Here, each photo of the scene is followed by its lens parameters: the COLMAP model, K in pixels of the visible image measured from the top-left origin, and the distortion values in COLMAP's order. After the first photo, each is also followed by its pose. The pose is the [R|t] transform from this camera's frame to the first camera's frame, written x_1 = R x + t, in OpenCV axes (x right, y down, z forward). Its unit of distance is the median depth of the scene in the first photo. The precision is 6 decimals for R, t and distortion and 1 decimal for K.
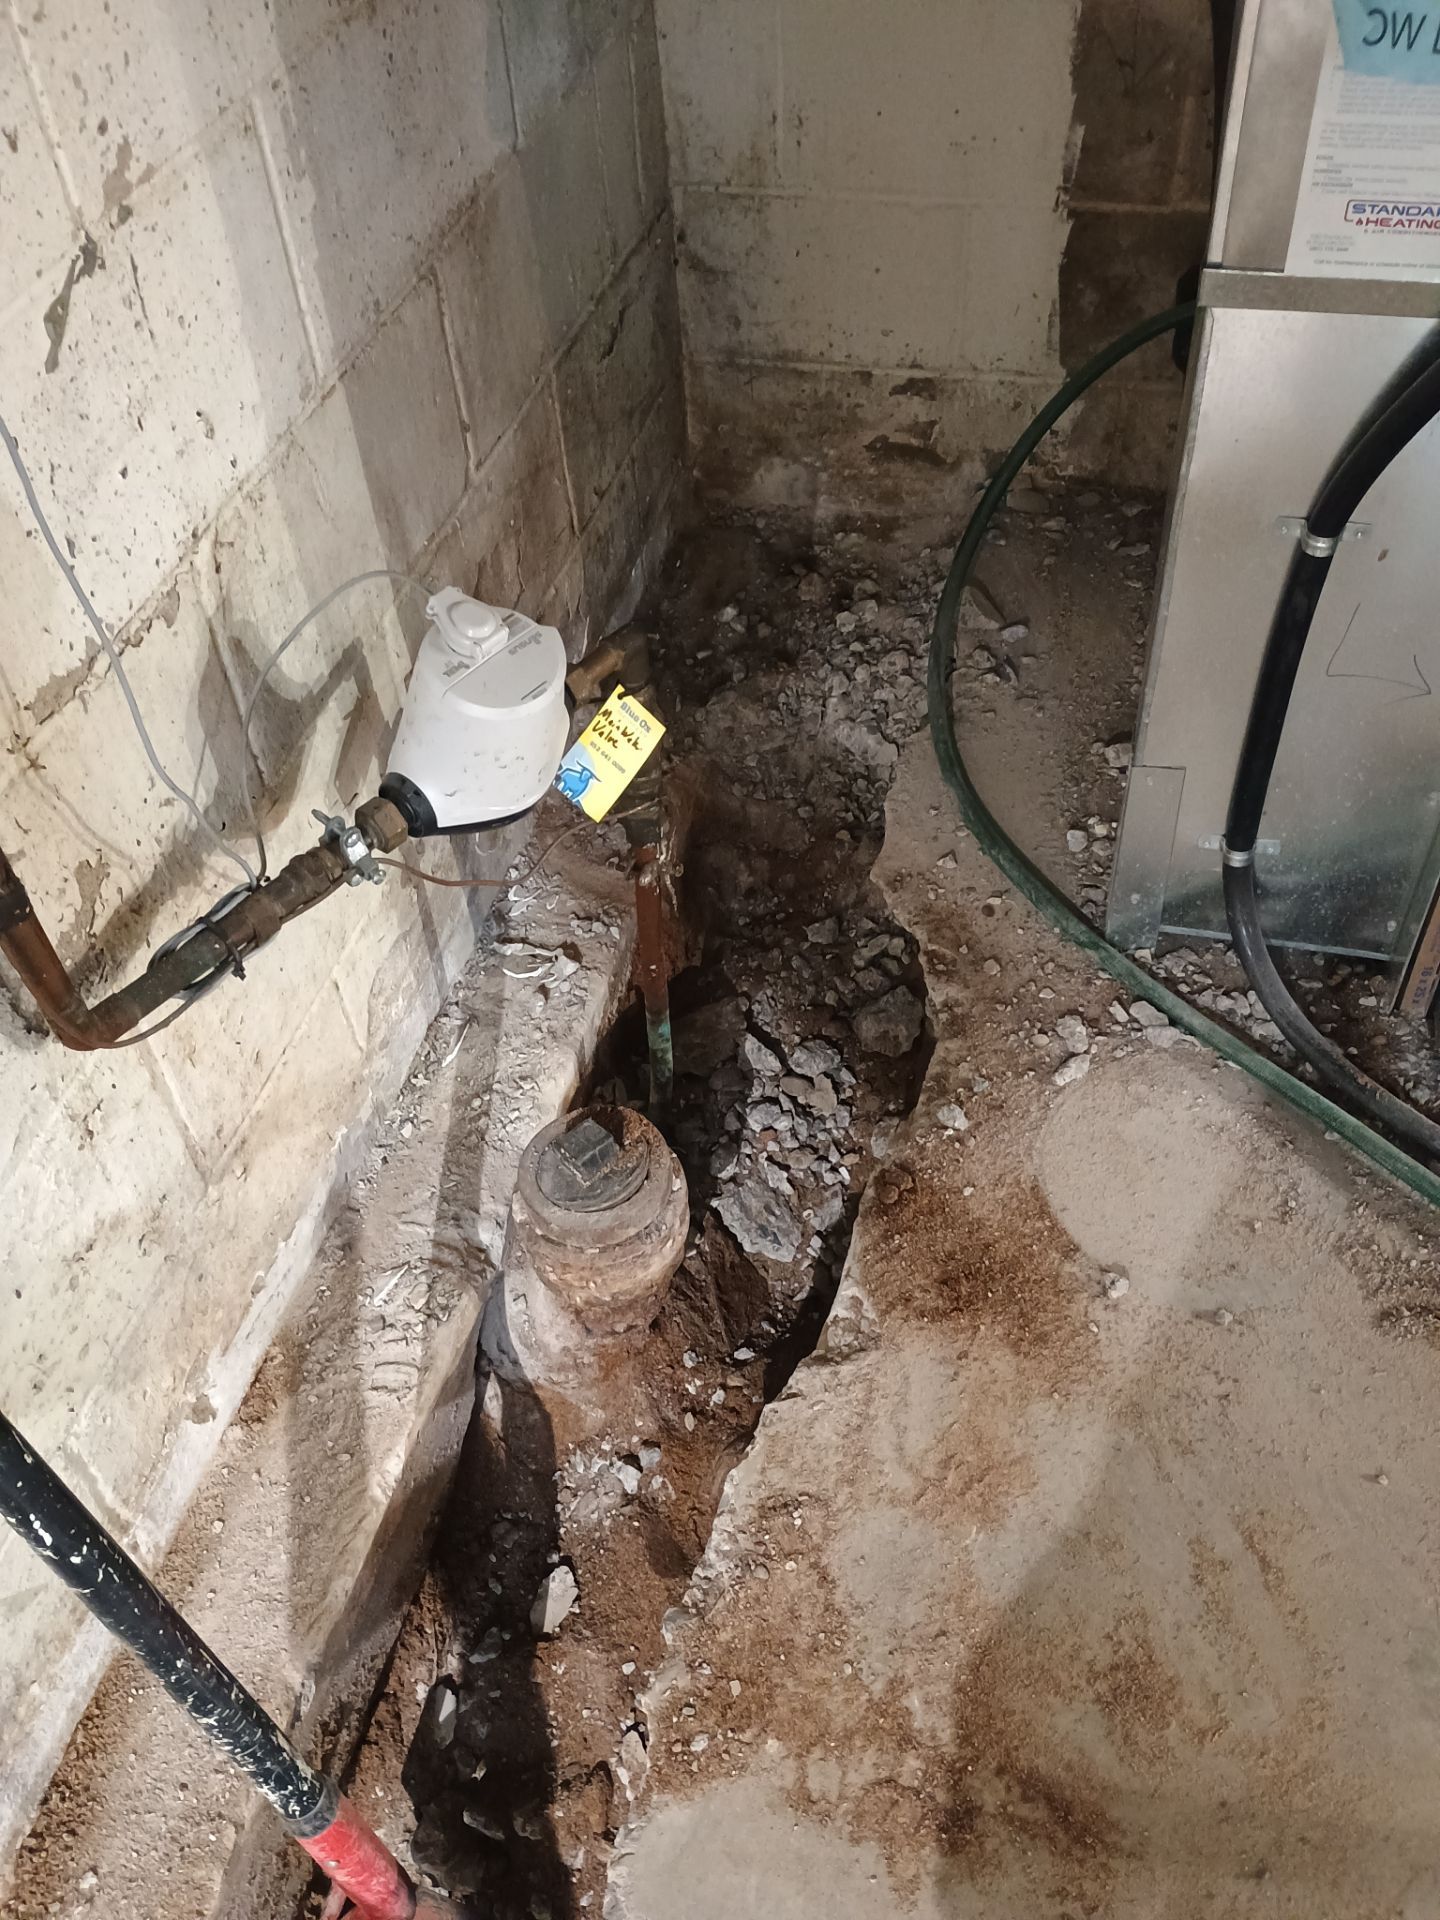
lens RADIAL K [[1692.6, 0, 720.0], [0, 1692.6, 960.0], [0, 0, 1]] dist [0.068141, -0.079945]
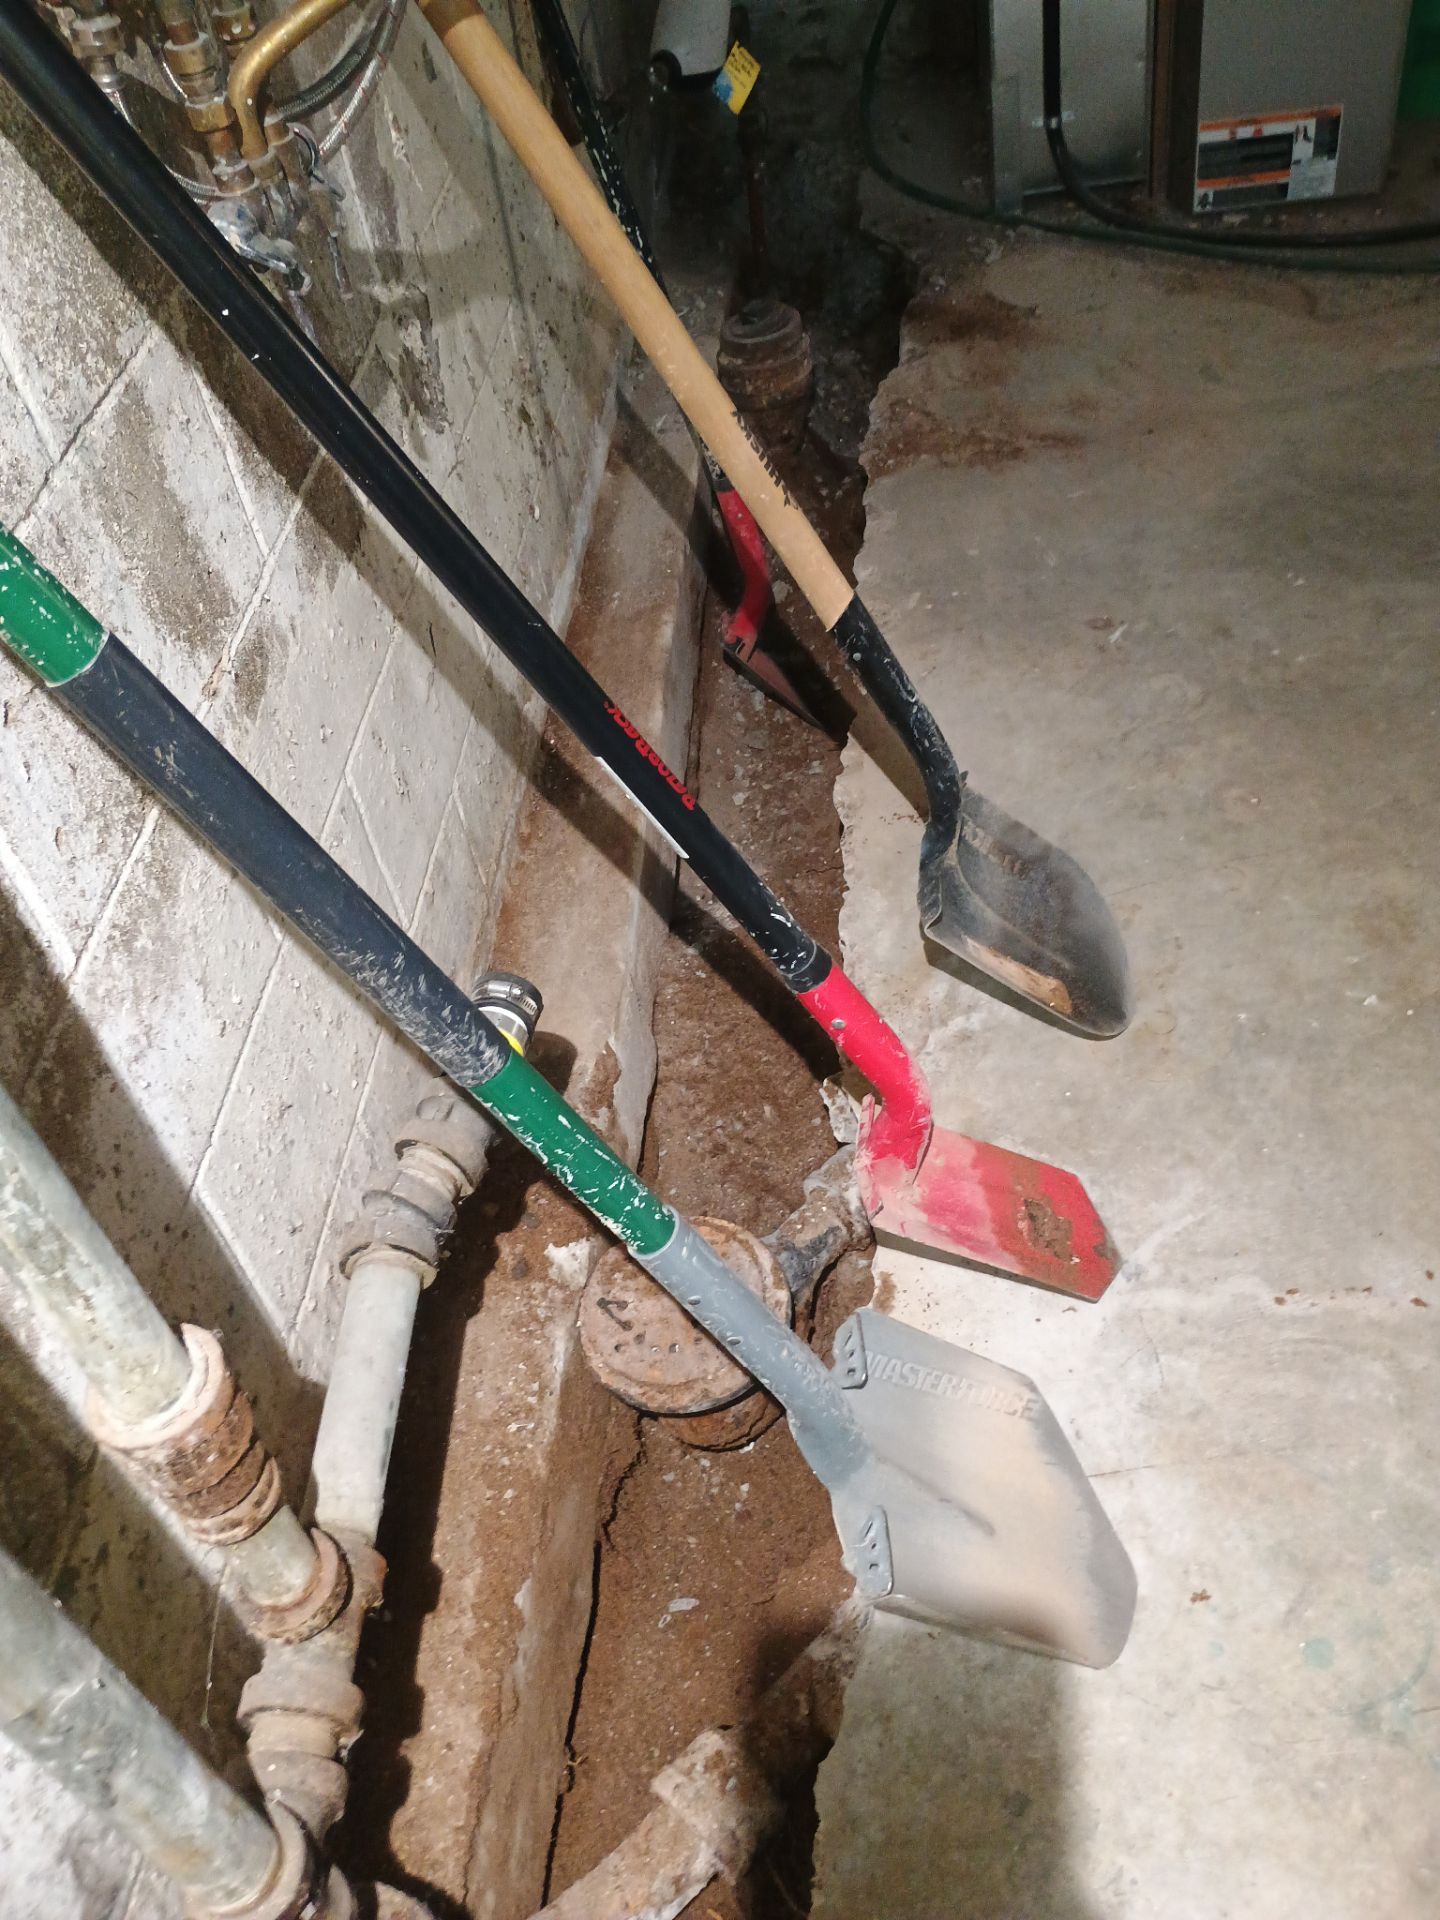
lens RADIAL K [[1703.2, 0, 708.4], [0, 1703.2, 930.8], [0, 0, 1]] dist [0.059903, -0.075715]
pose [[0.978156, -0.194391, 0.073637, -0.358951], [0.199211, 0.977801, -0.064966, 0.797484], [-0.059374, 0.078217, 0.995167, -0.756876]]
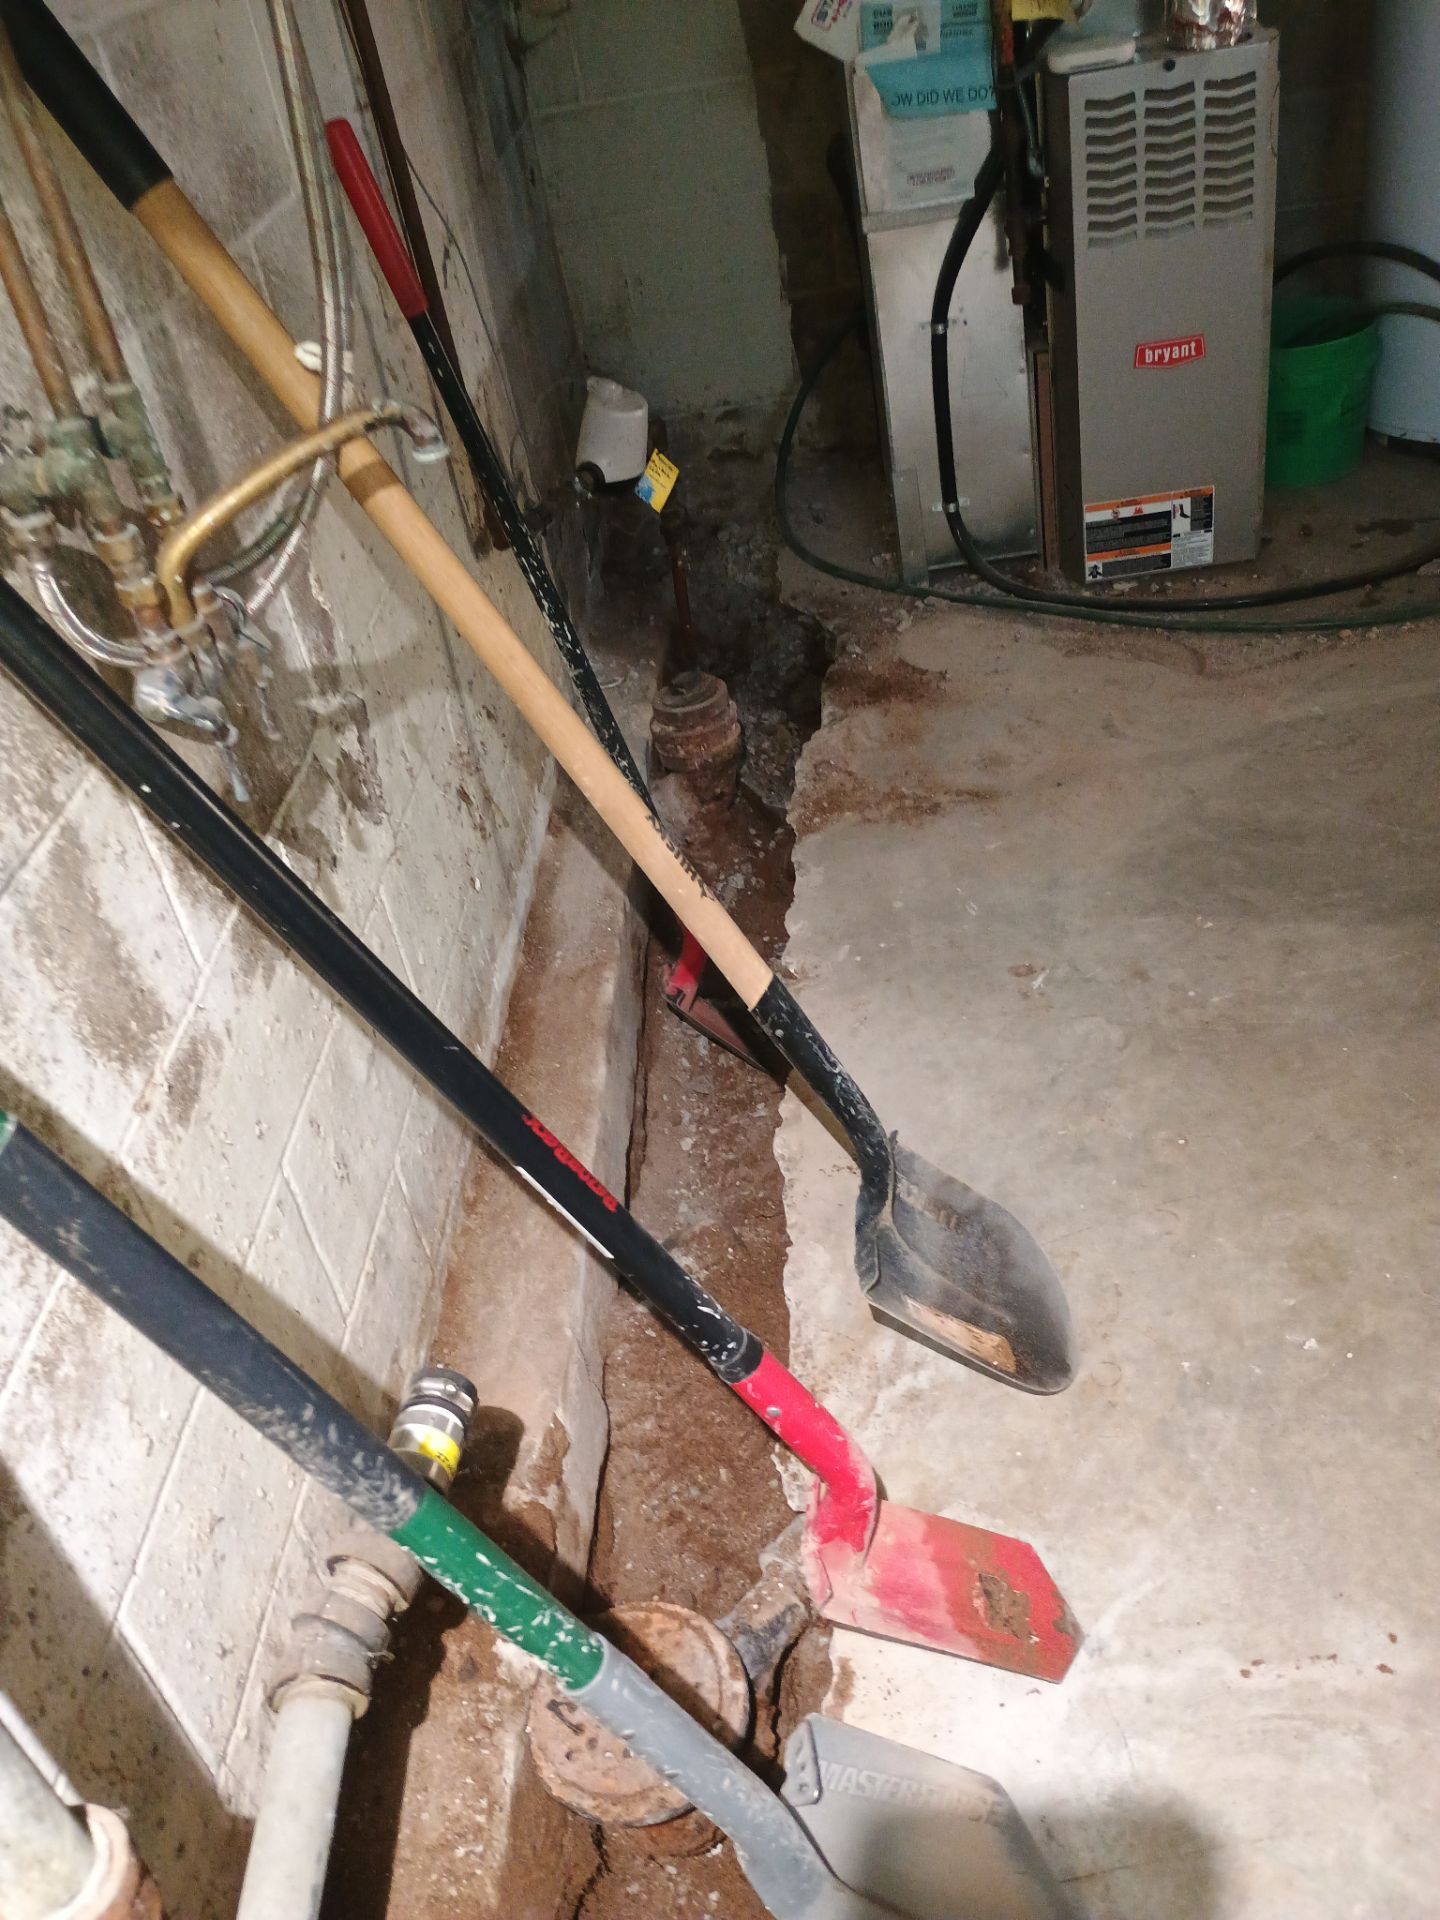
lens RADIAL K [[1692.6, 0, 720.0], [0, 1692.6, 960.0], [0, 0, 1]] dist [0.068141, -0.079945]
pose [[0.967002, -0.219024, 0.130141, -0.328453], [0.243041, 0.946259, -0.213366, 0.762088], [-0.076415, 0.237954, 0.968266, -0.780611]]
